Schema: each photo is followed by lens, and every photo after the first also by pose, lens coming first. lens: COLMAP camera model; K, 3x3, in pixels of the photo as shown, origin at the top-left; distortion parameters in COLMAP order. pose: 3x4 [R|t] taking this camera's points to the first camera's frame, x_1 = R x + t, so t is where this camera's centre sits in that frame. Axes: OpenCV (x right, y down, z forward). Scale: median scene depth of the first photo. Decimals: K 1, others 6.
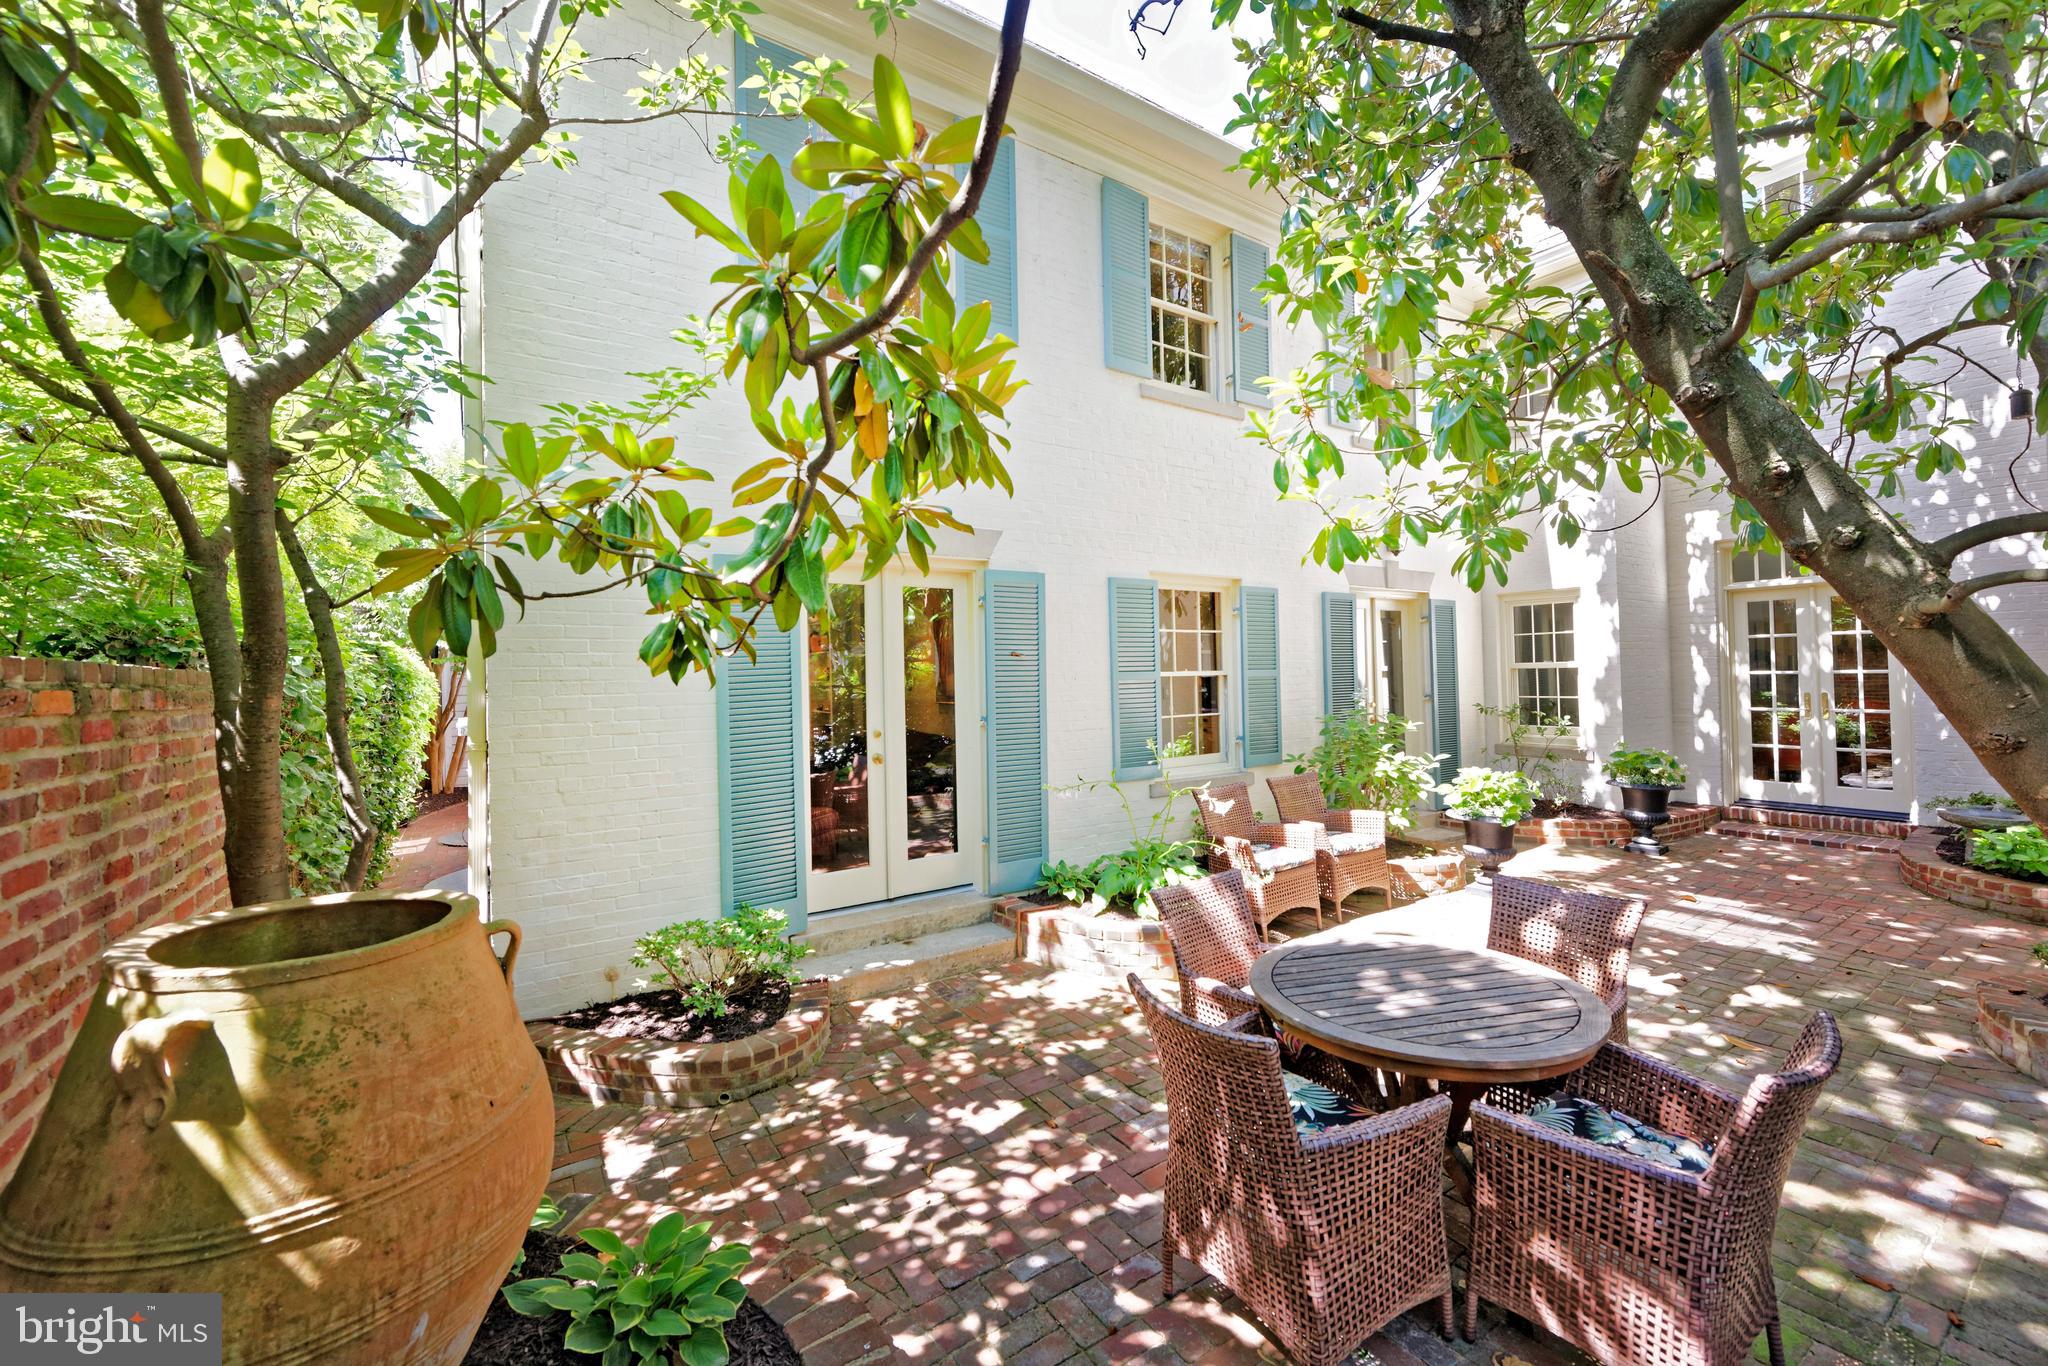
lens RADIAL K [[799.7, 0, 1025.4], [0, 799.7, 668.9], [0, 0, 1]] dist [-0.000631, -0.001703]
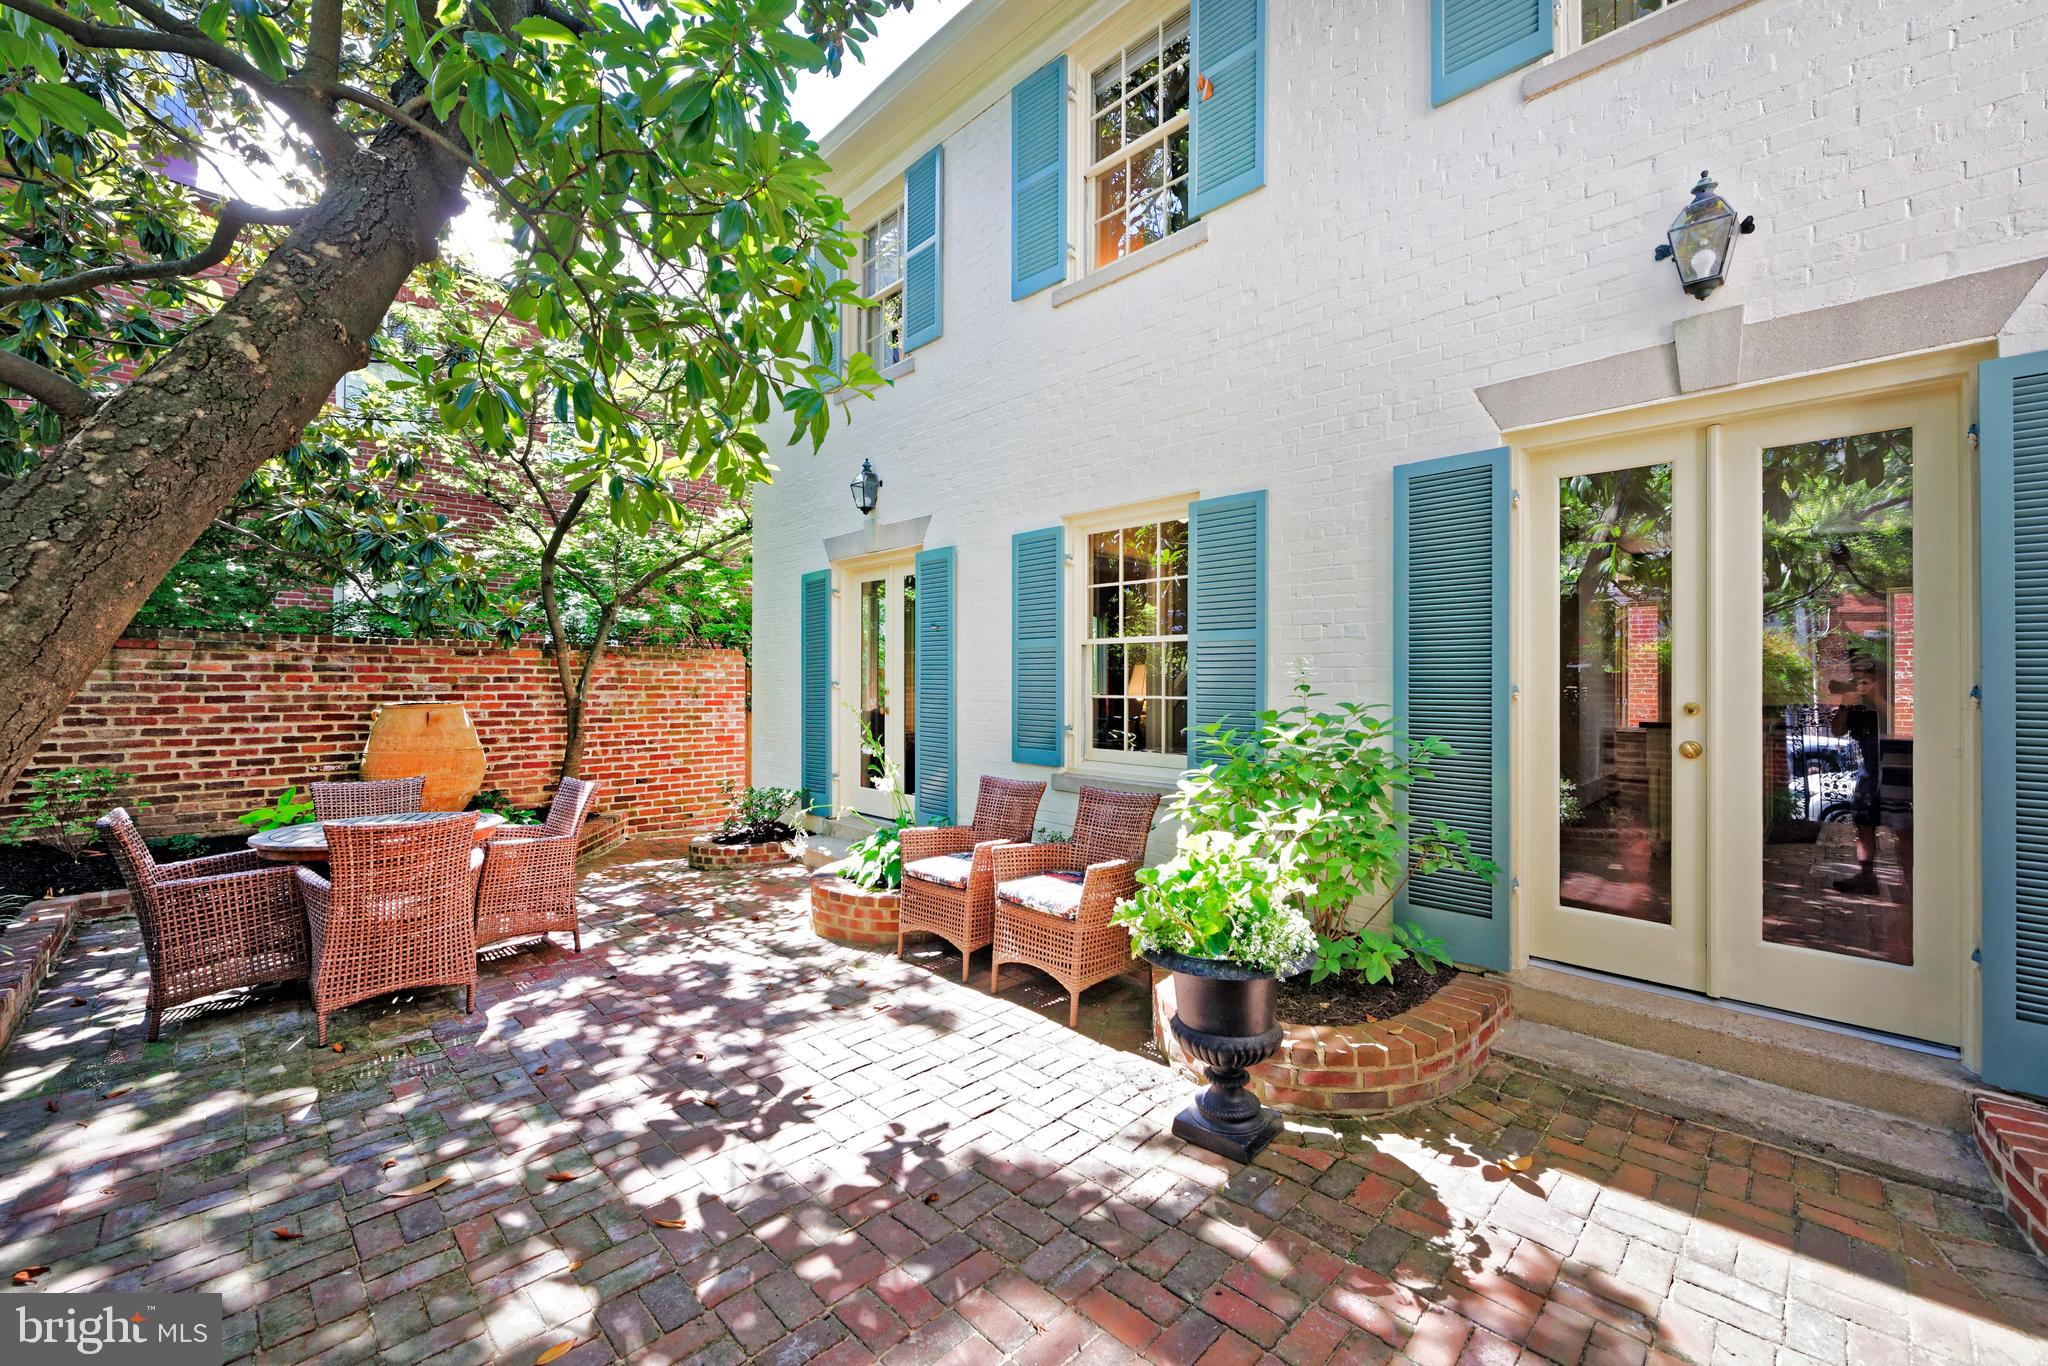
lens RADIAL K [[799.7, 0, 1025.4], [0, 799.7, 668.9], [0, 0, 1]] dist [-0.000631, -0.001703]
pose [[0.212551, 0.009012, -0.977108, 1.439752], [-0.002350, 0.999959, 0.008712, 0.041310], [0.977147, 0.000444, 0.212563, 1.179836]]
